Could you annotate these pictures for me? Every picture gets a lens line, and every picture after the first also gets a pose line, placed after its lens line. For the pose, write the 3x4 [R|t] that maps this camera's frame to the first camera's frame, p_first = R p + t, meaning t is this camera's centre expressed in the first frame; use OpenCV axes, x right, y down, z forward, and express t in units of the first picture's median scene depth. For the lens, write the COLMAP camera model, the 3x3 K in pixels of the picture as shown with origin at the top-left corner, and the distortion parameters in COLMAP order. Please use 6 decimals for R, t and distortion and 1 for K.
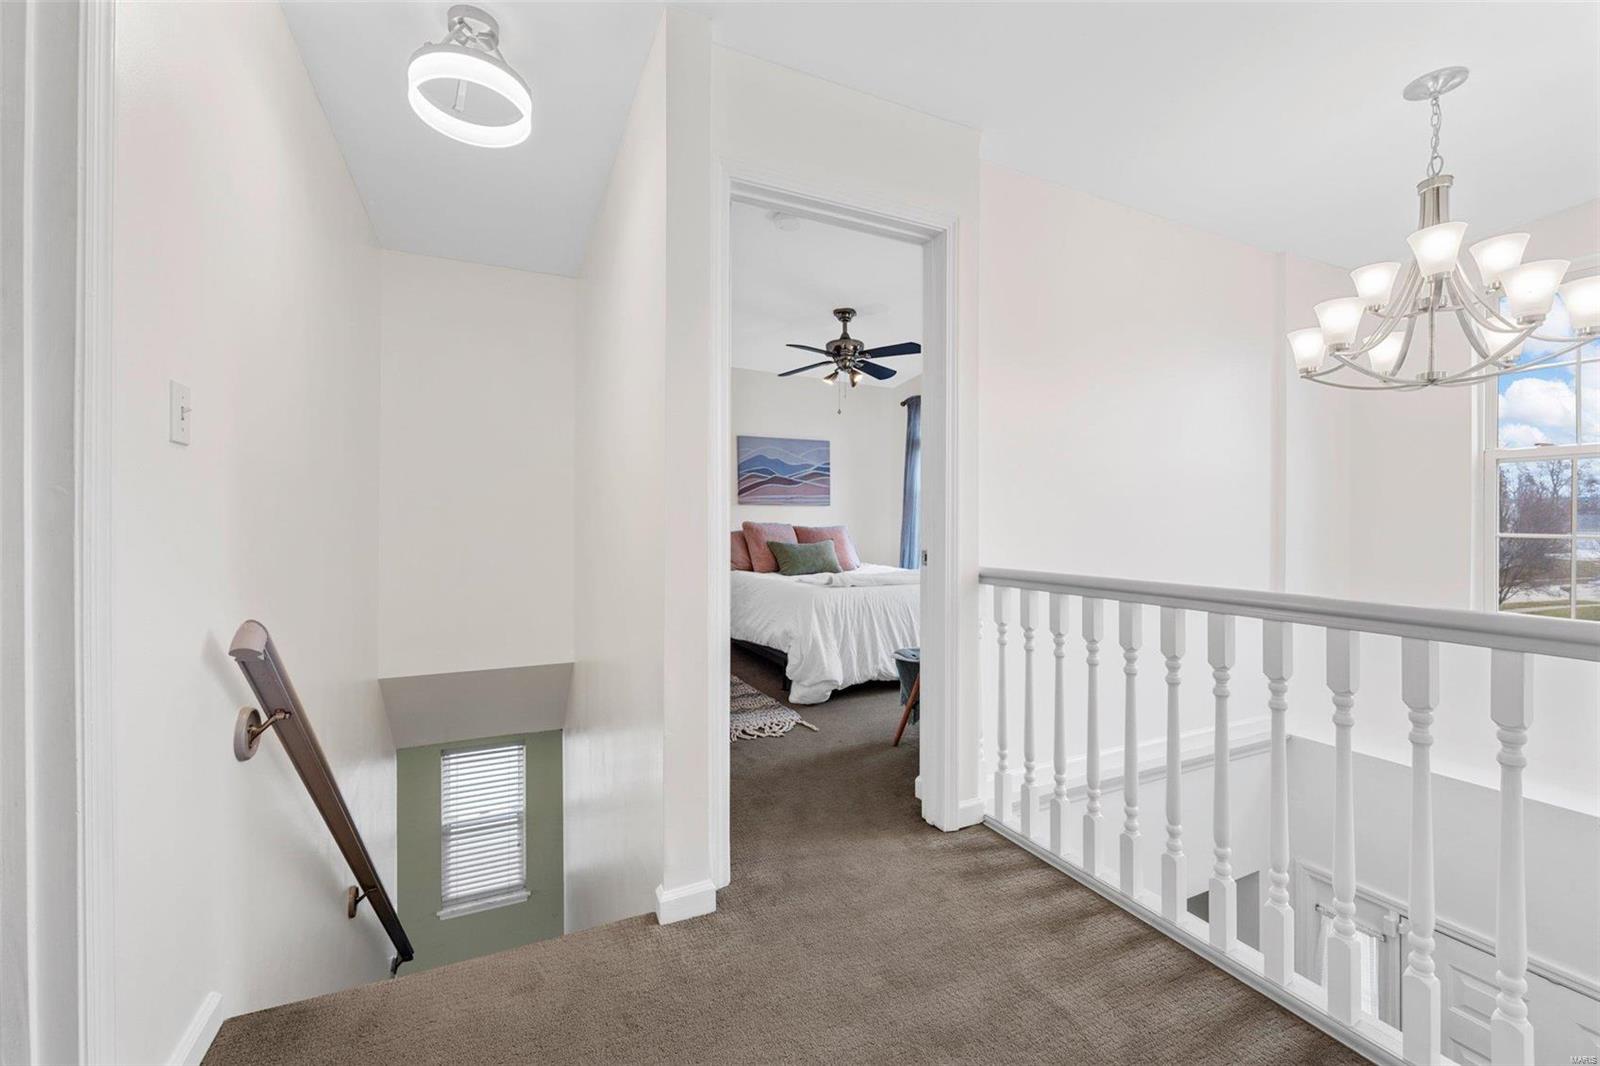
lens RADIAL K [[643.3, 0, 797.7], [0, 643.3, 527.2], [0, 0, 1]] dist [-0.007787, -0.000594]
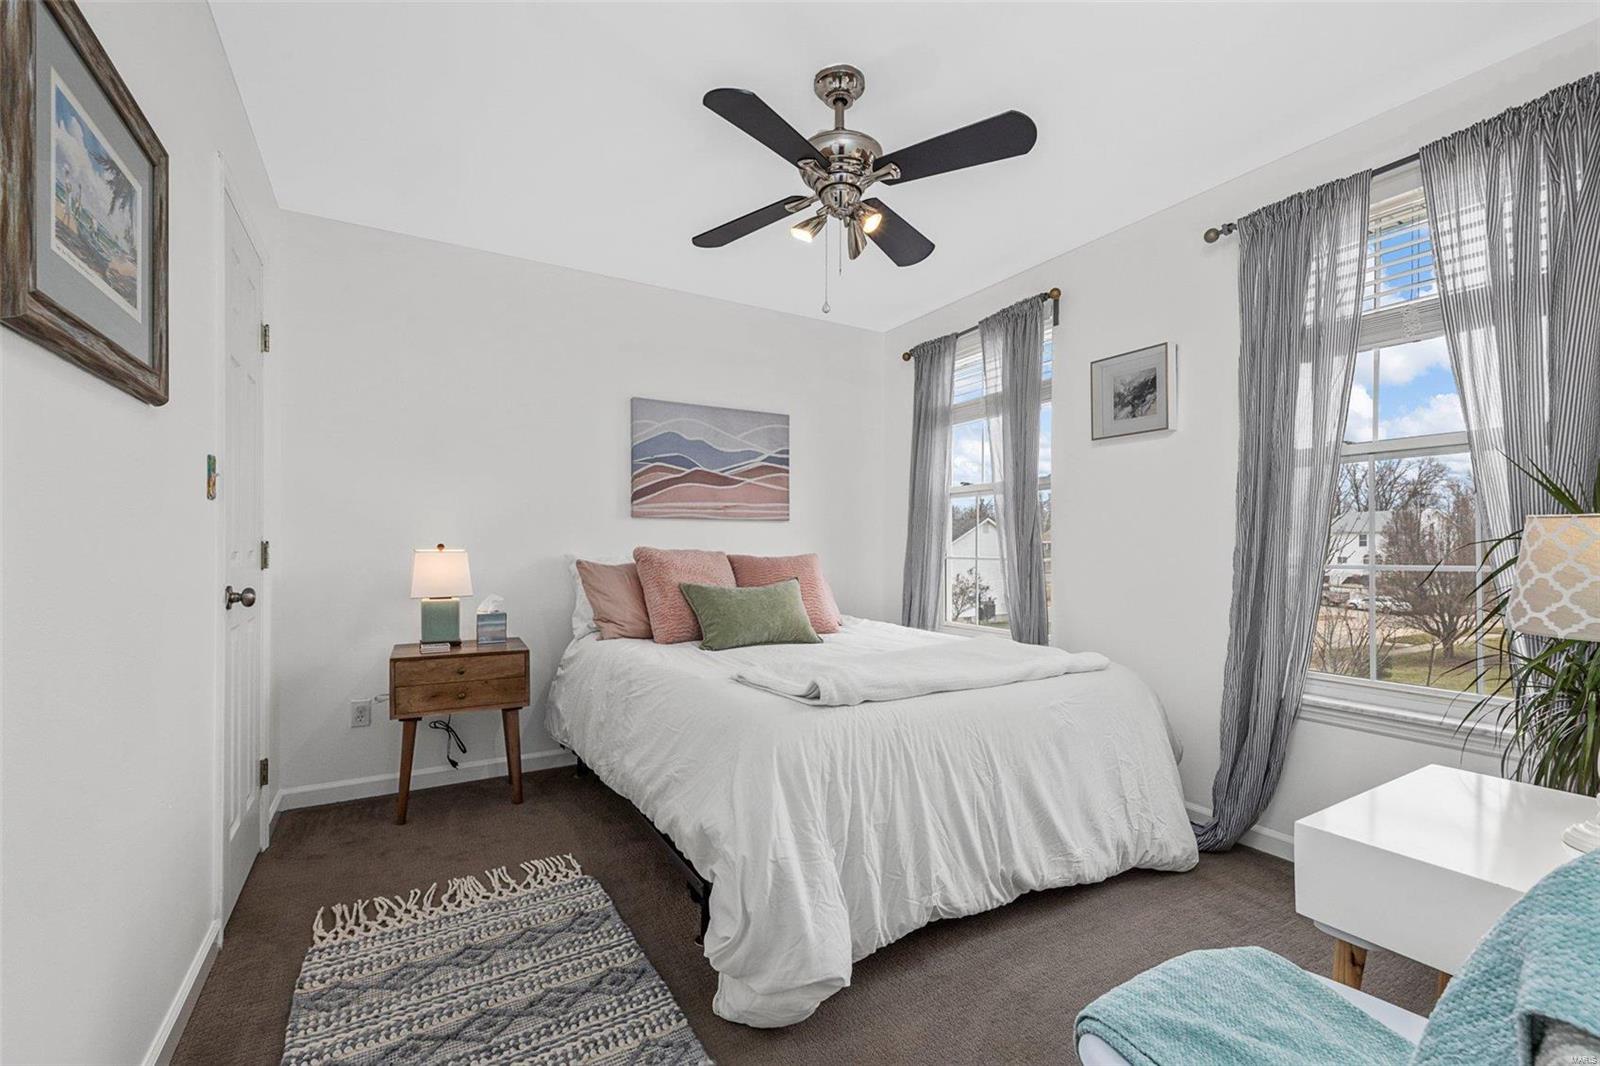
lens RADIAL K [[643.3, 0, 792.4], [0, 643.3, 562.1], [0, 0, 1]] dist [-0.007787, -0.000594]
pose [[0.996339, -0.001182, 0.085478, 0.001331], [-0.000171, 0.999875, 0.015813, -0.004790], [-0.085486, -0.015770, 0.996215, 0.451642]]
